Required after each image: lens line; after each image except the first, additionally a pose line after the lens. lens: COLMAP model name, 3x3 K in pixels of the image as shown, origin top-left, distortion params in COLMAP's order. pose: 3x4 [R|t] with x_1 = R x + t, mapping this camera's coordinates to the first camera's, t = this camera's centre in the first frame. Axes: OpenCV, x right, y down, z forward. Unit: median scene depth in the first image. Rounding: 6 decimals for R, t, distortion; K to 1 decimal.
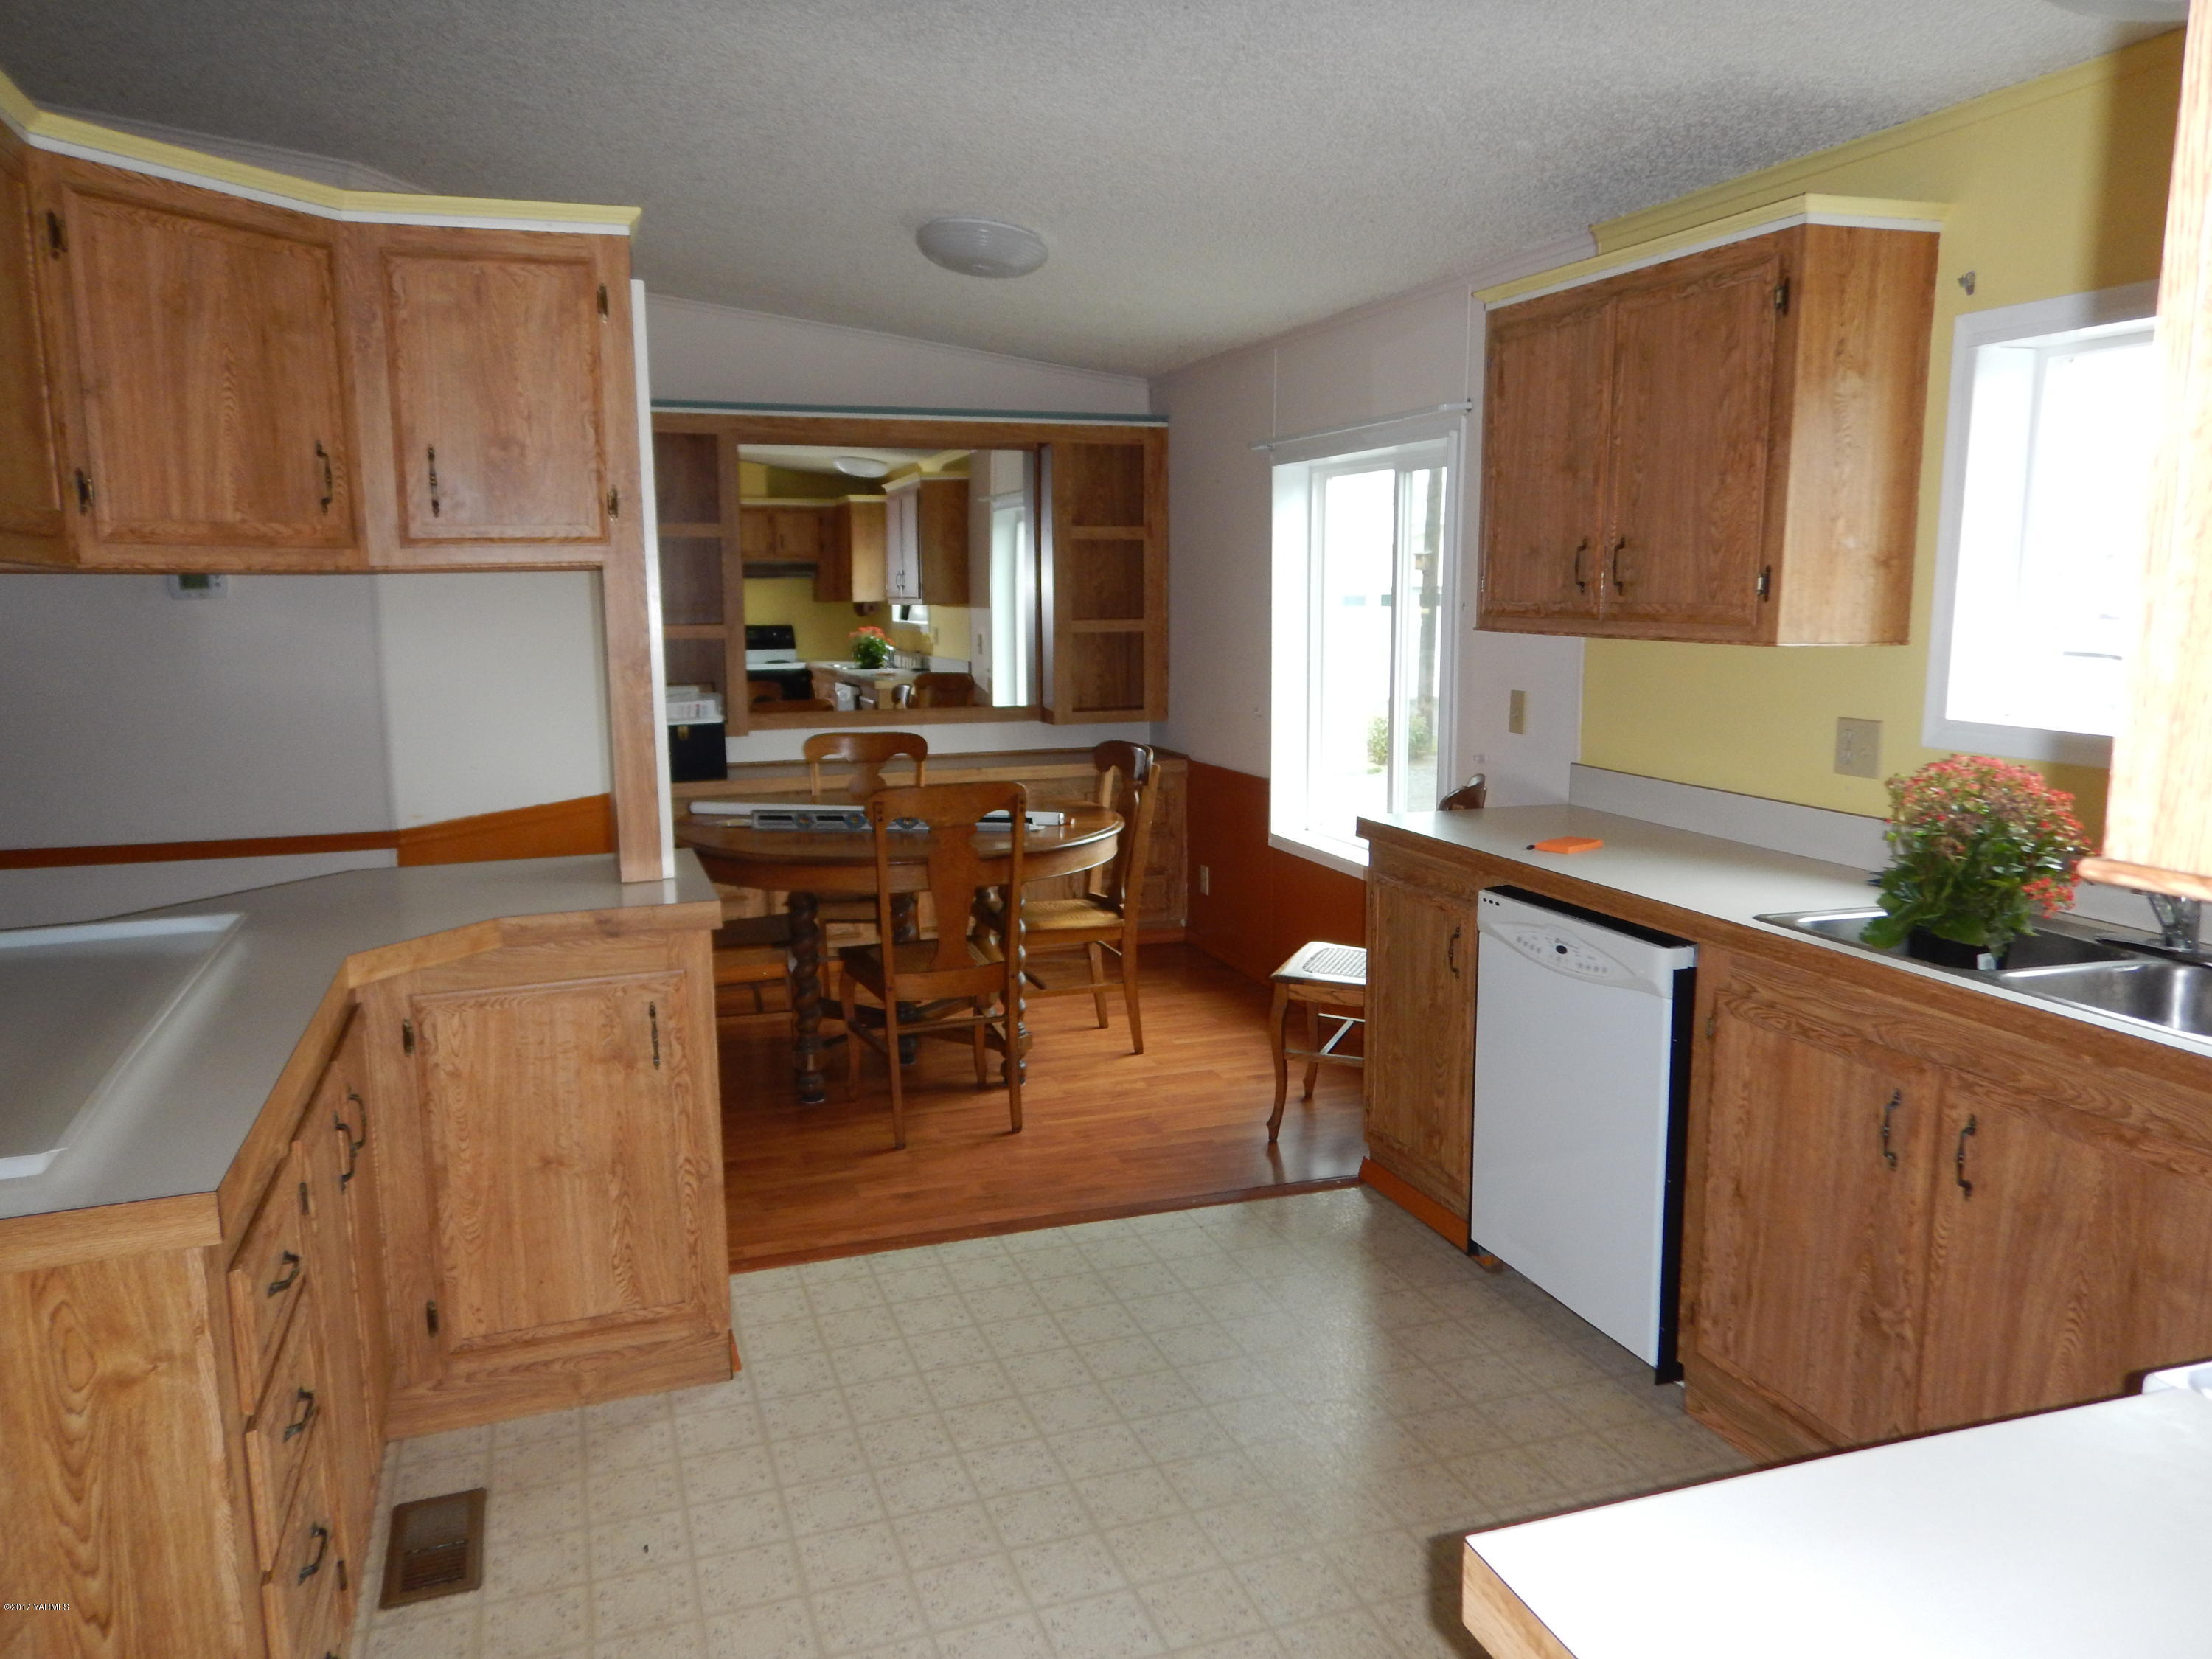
lens RADIAL K [[1612.3, 0, 1087.9], [0, 1612.3, 813.4], [0, 0, 1]] dist [0.013160, 0.004827]
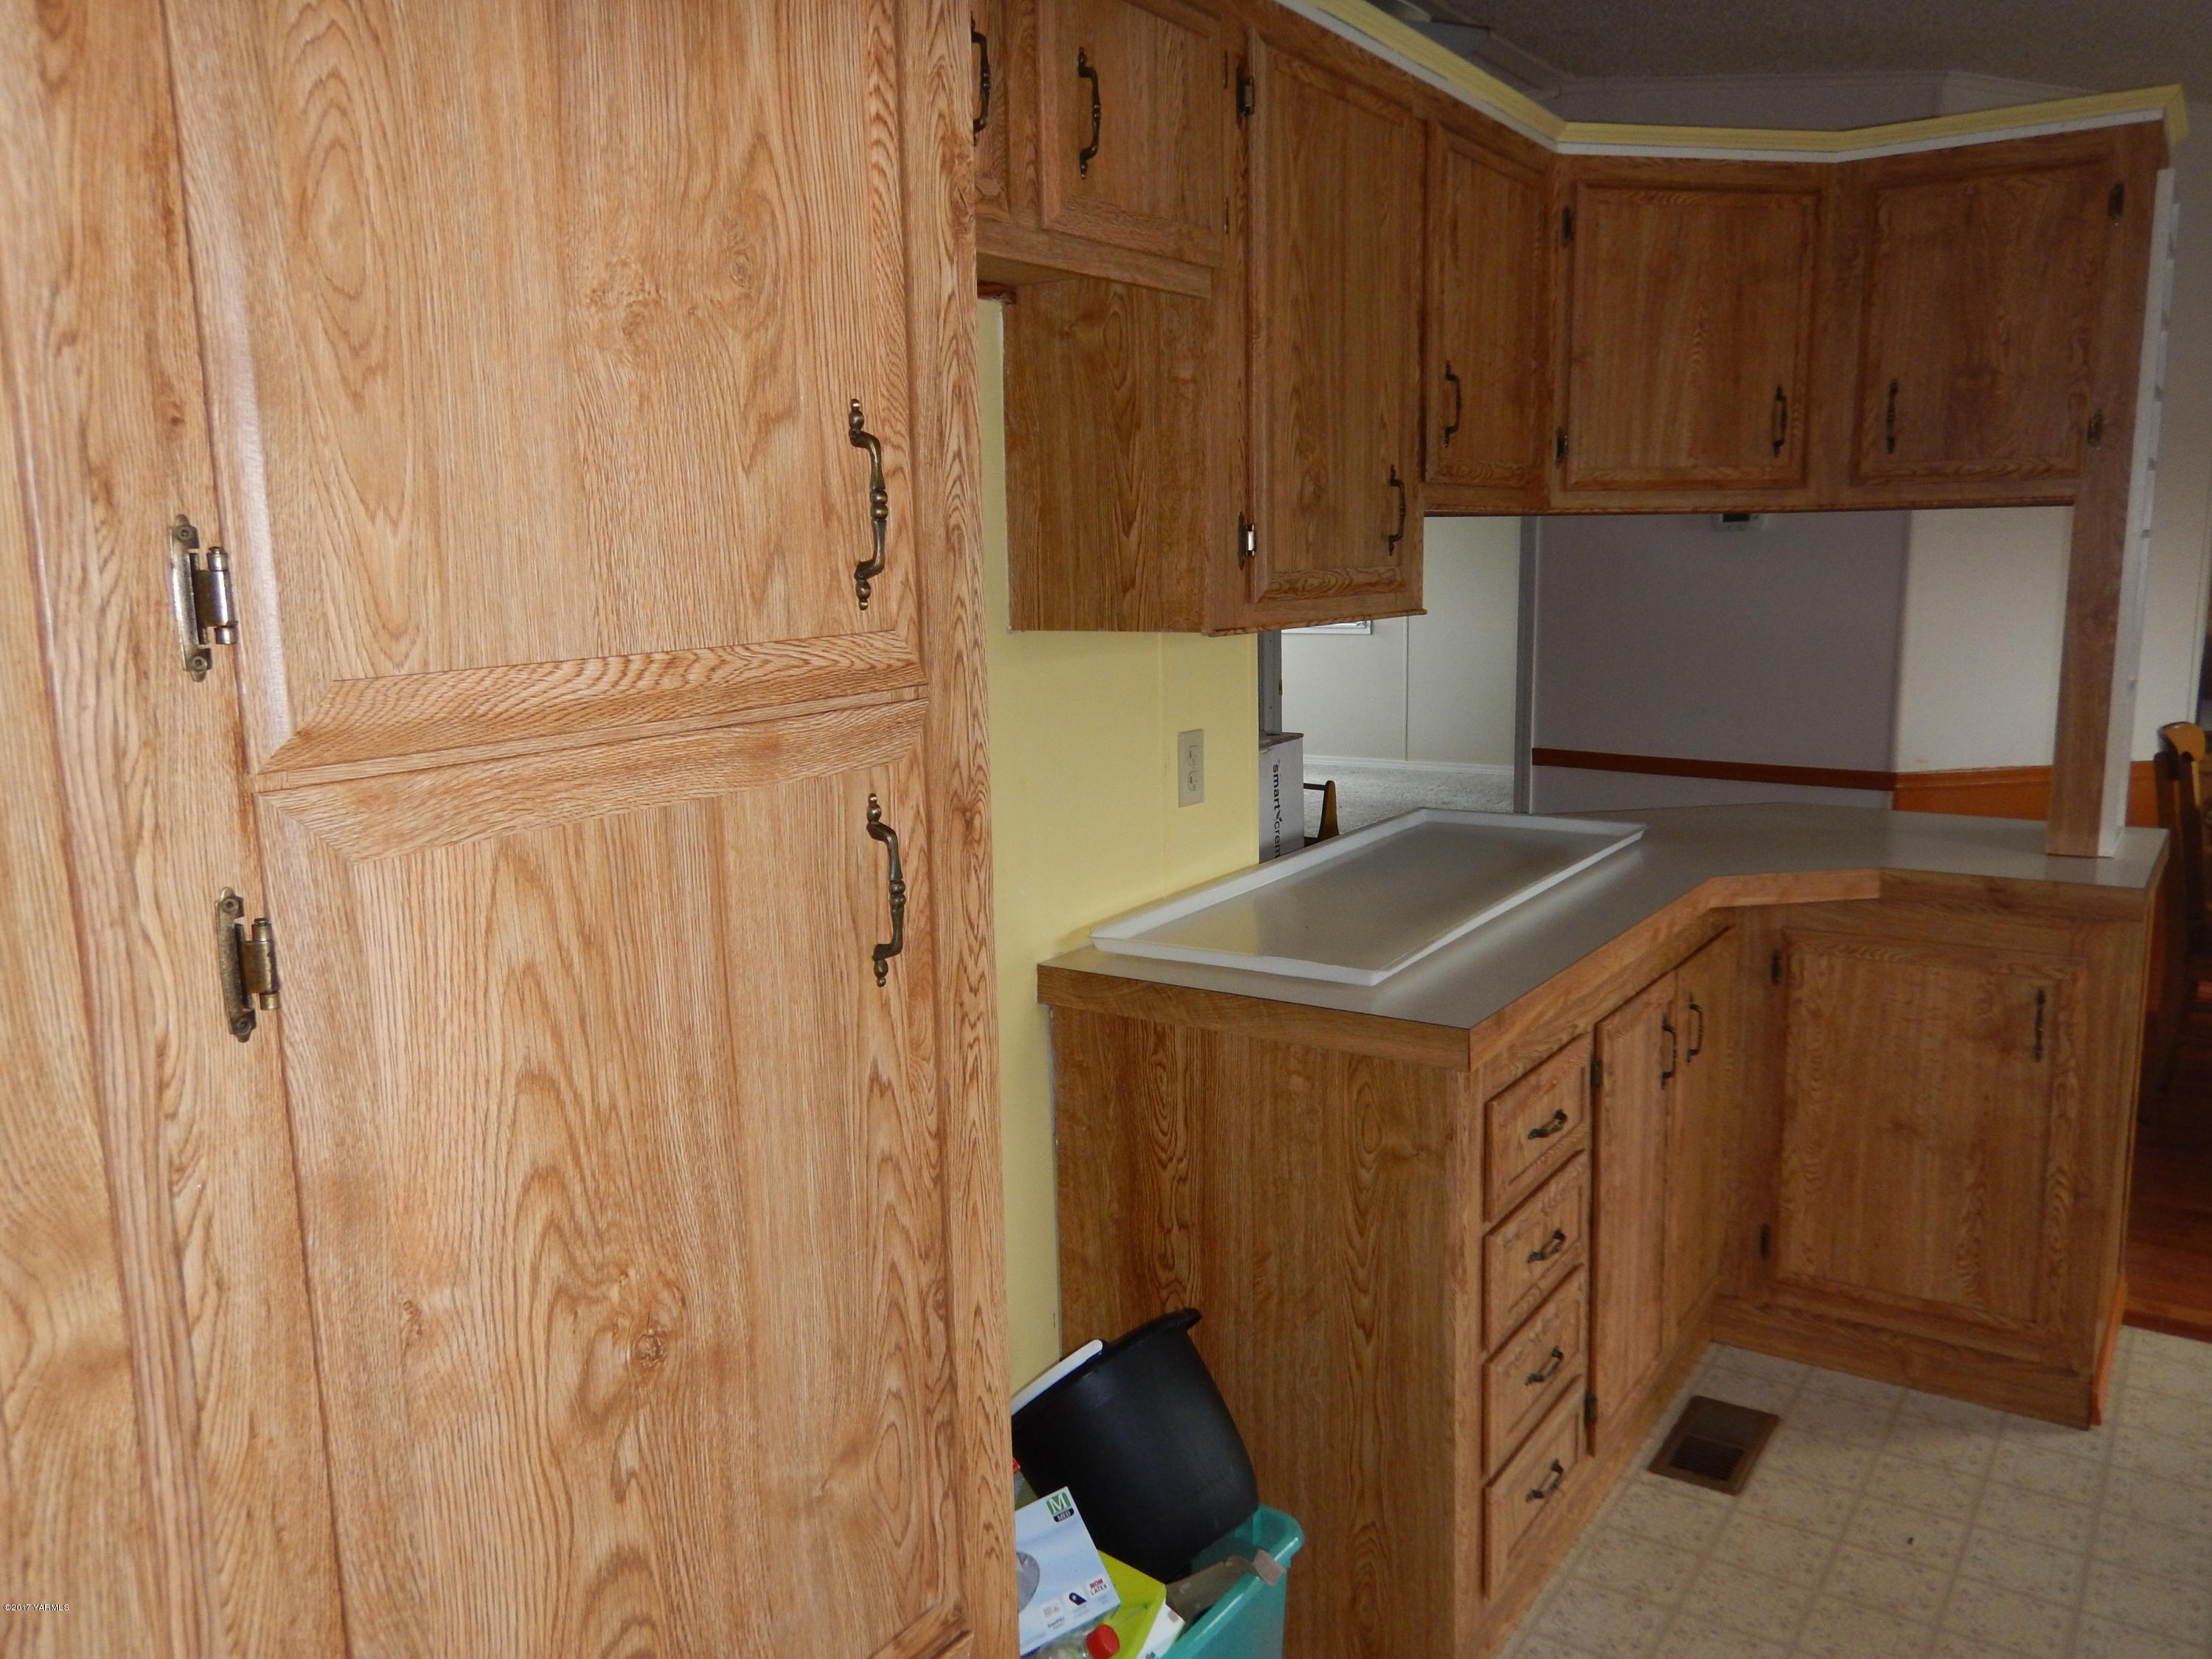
lens RADIAL K [[1738.6, 0, 1100.1], [0, 1738.6, 814.9], [0, 0, 1]] dist [0.033343, 0.007751]
pose [[0.612835, 0.135445, -0.778517, 0.168687], [-0.107819, 0.990319, 0.087421, -0.008518], [0.782821, 0.030364, 0.621506, -0.030574]]
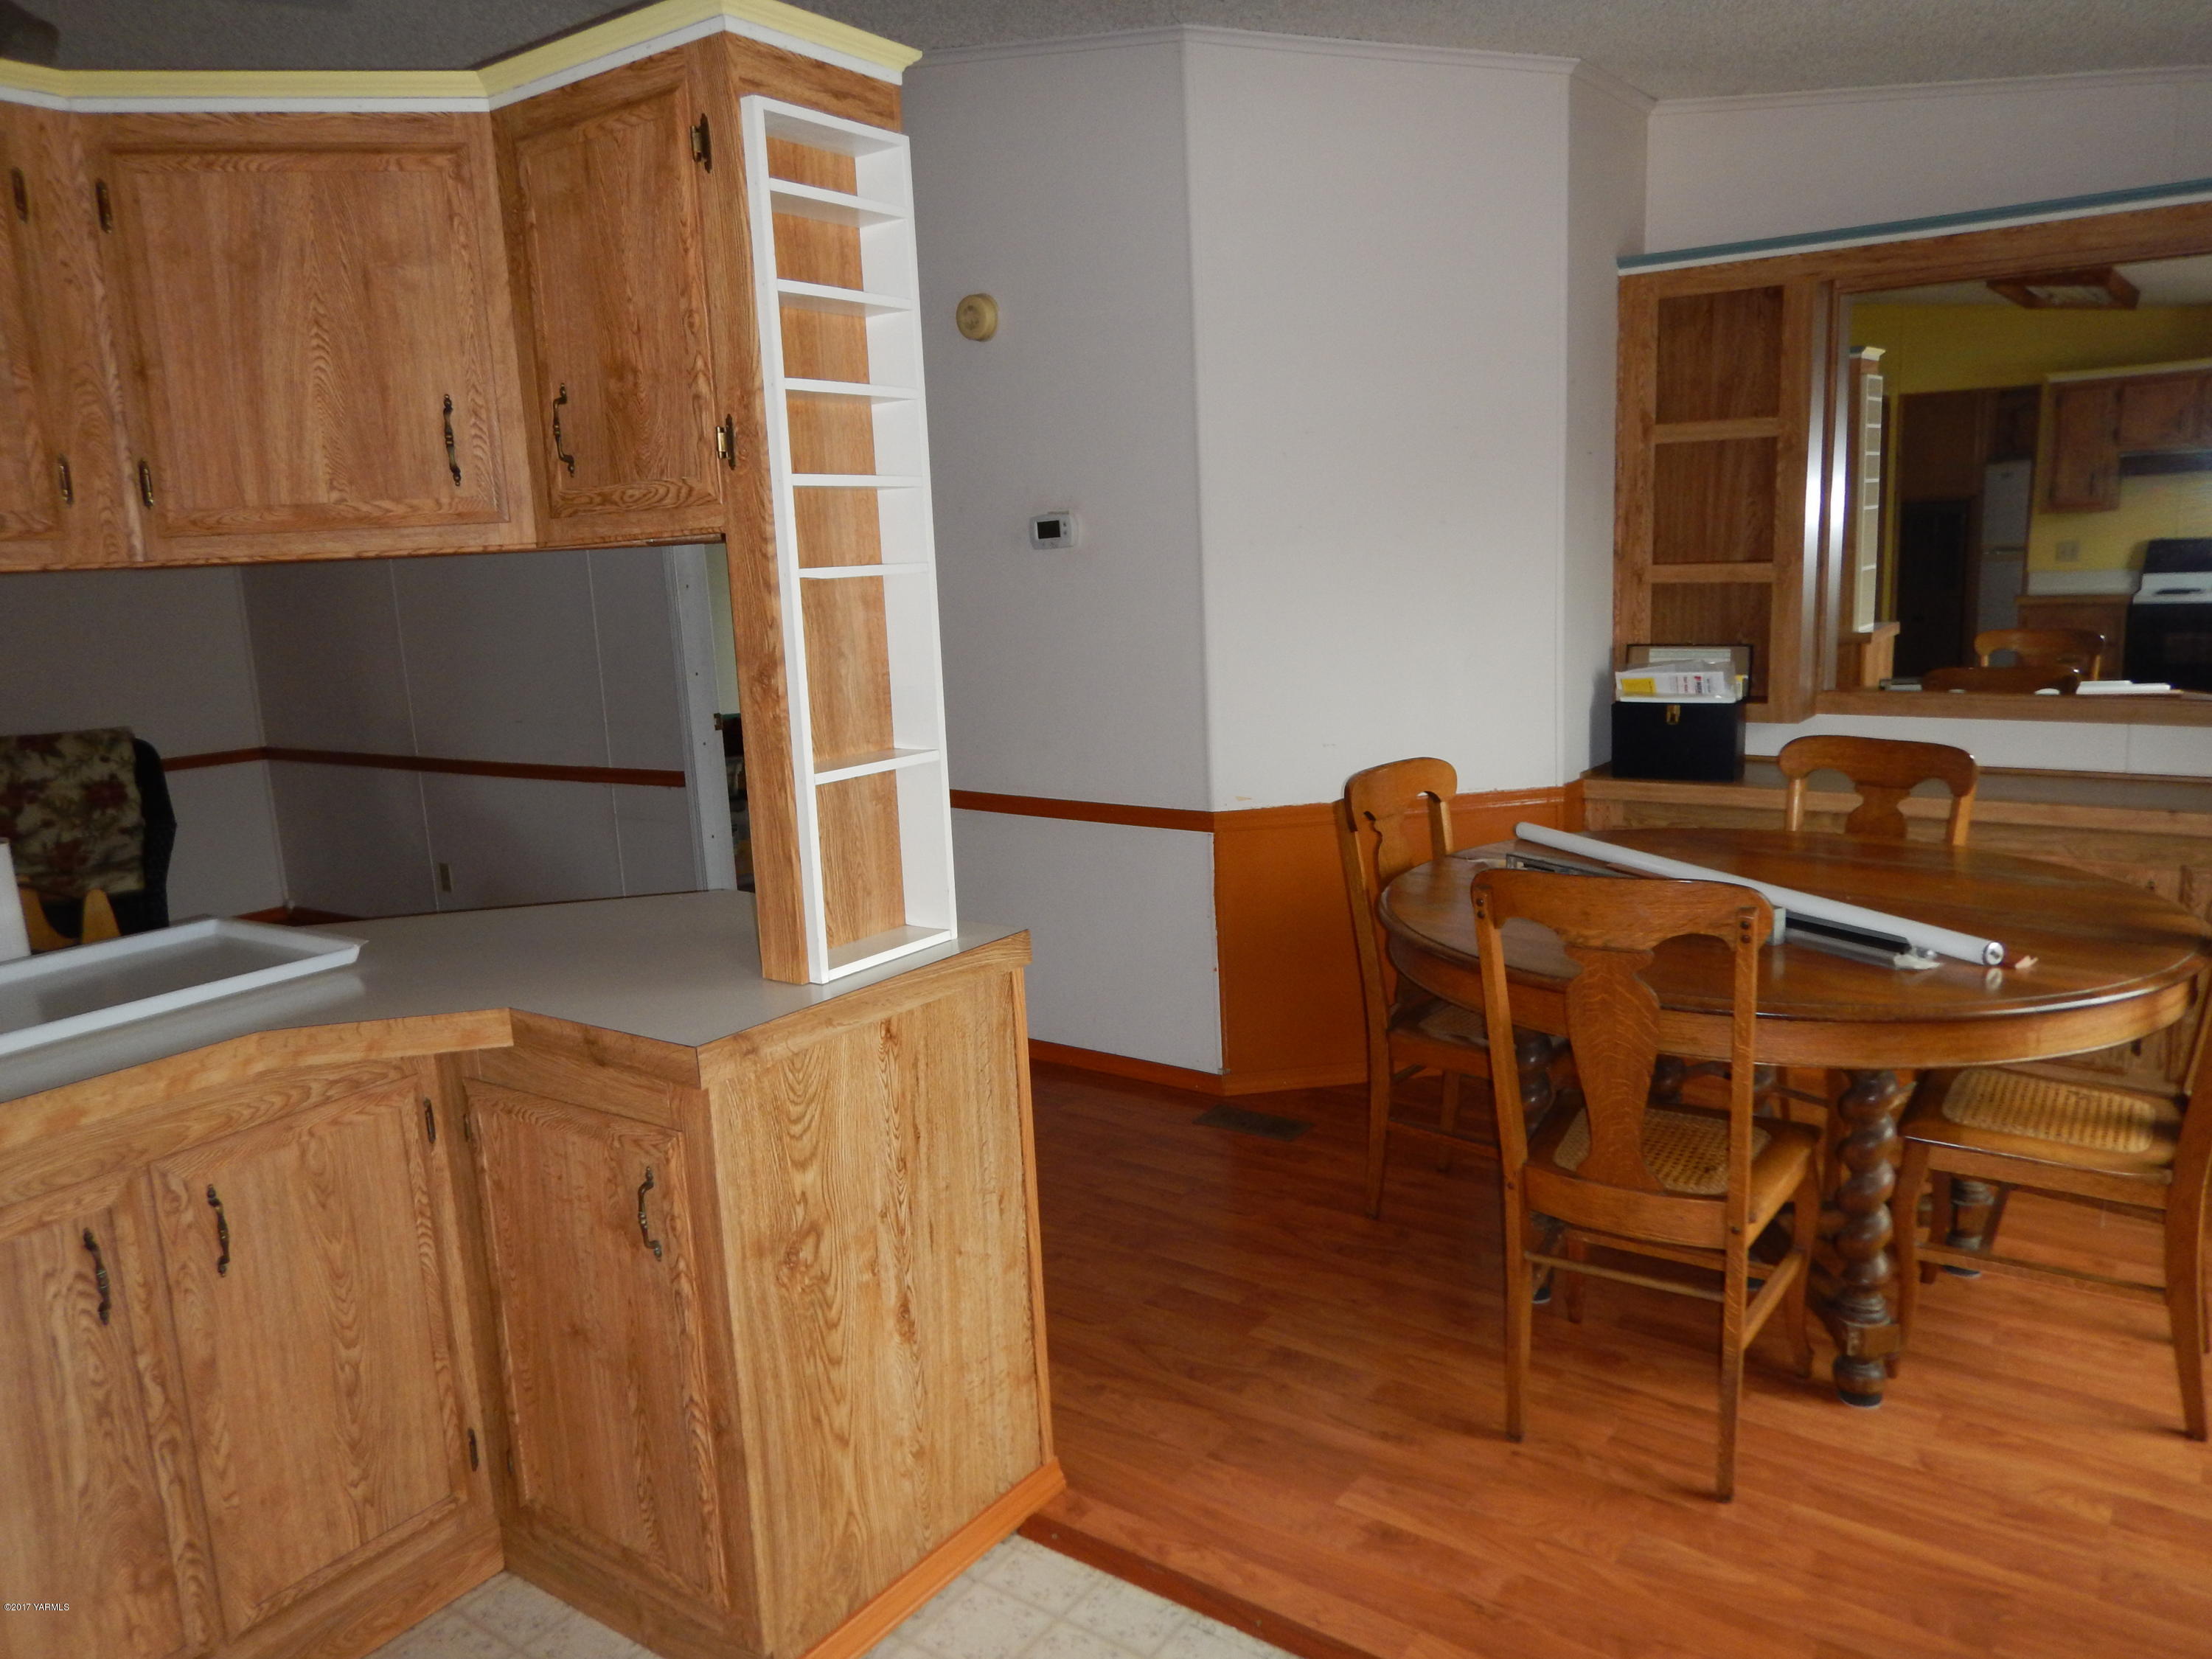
lens RADIAL K [[1612.3, 0, 1094.4], [0, 1612.3, 815.7], [0, 0, 1]] dist [0.013160, 0.004827]
pose [[0.567145, 0.127390, -0.813707, 0.408062], [-0.072515, 0.991853, 0.104738, -0.127086], [0.820420, -0.000396, 0.571762, 0.795050]]
